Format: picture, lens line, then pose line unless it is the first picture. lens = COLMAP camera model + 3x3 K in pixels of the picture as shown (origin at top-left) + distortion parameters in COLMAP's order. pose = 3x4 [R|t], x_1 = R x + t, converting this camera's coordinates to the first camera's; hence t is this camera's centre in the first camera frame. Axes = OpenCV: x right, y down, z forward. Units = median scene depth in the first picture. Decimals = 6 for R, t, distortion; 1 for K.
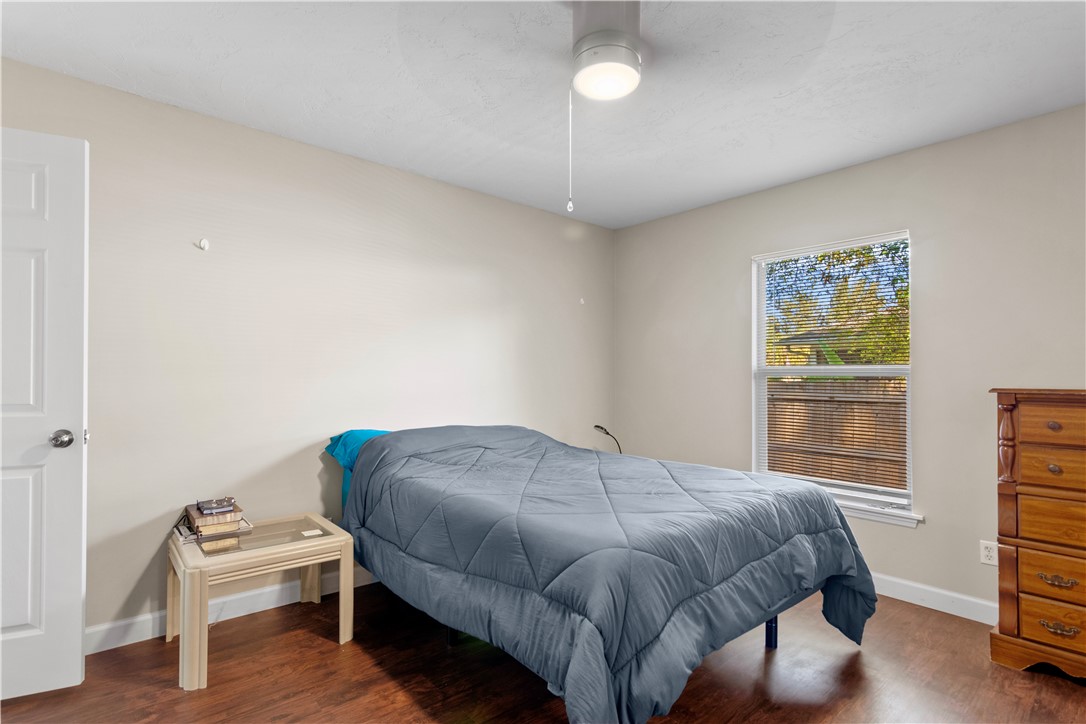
lens RADIAL K [[548.6, 0, 543.0], [0, 548.6, 362.0], [0, 0, 1]] dist [-0.001504, -0.014071]
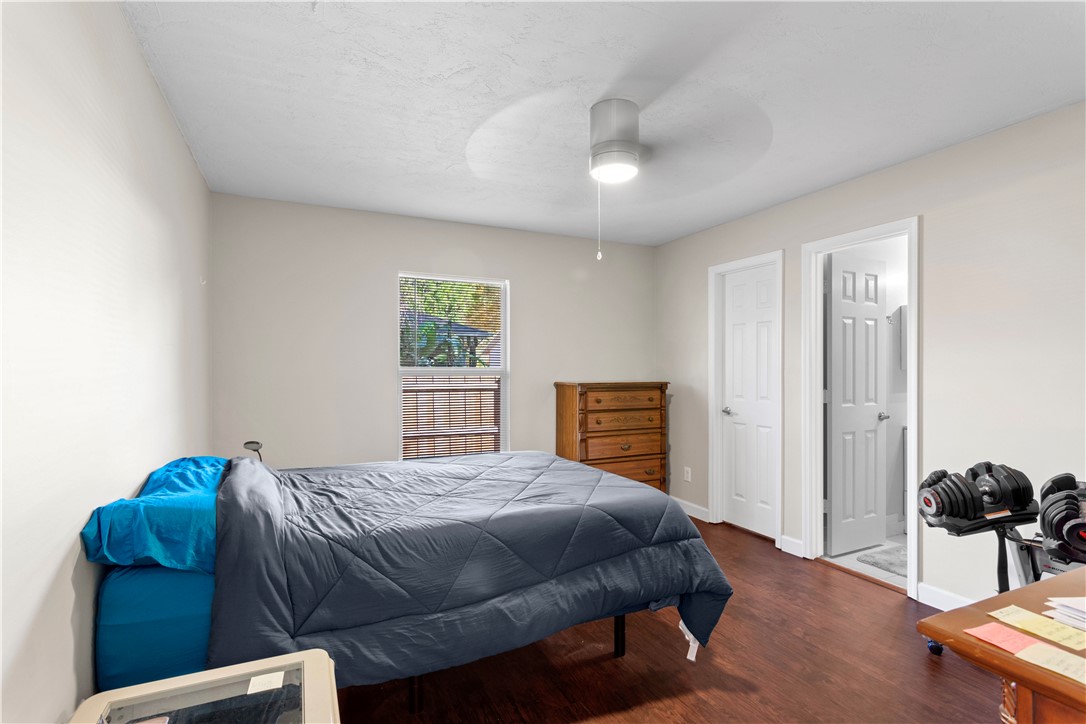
lens RADIAL K [[548.6, 0, 543.0], [0, 548.6, 362.0], [0, 0, 1]] dist [-0.001504, -0.014071]
pose [[0.251850, -0.001755, 0.967765, -1.112851], [-0.012511, 0.999909, 0.005069, -0.034680], [-0.967685, -0.013384, 0.251805, 0.722543]]
